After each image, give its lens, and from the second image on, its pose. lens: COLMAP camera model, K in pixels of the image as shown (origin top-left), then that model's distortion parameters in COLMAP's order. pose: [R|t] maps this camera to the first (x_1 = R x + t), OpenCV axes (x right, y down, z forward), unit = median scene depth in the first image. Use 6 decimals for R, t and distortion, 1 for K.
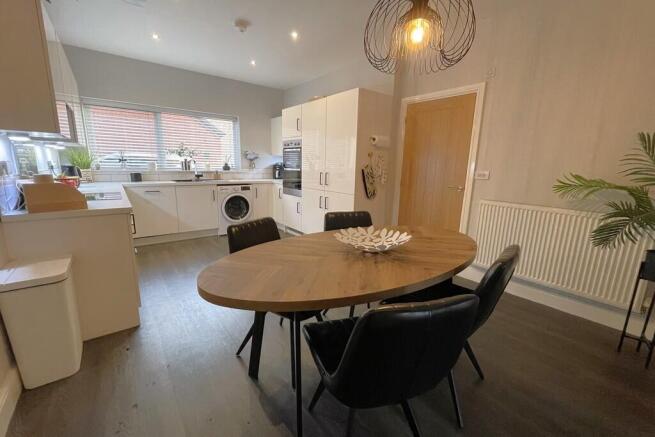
lens RADIAL K [[256.0, 0, 327.5], [0, 256.0, 218.5], [0, 0, 1]] dist [-0.001564, -0.000064]
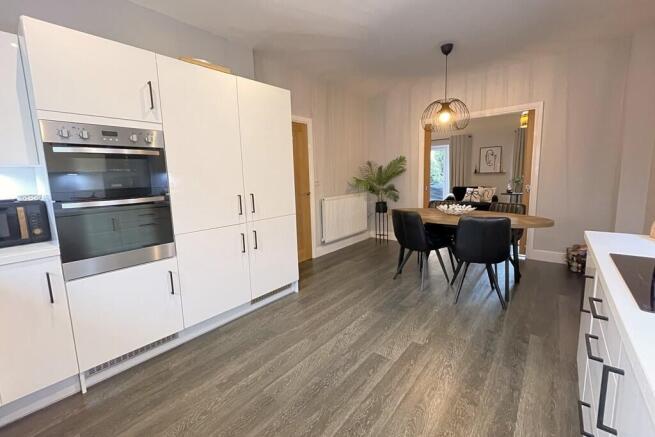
lens RADIAL K [[270.0, 0, 326.7], [0, 270.0, 210.3], [0, 0, 1]] dist [-0.000763, -0.000043]
pose [[-0.170232, -0.147623, 0.974284, -0.609079], [0.228542, 0.955841, 0.184761, -0.191883], [-0.958535, 0.254117, -0.128977, 0.792863]]
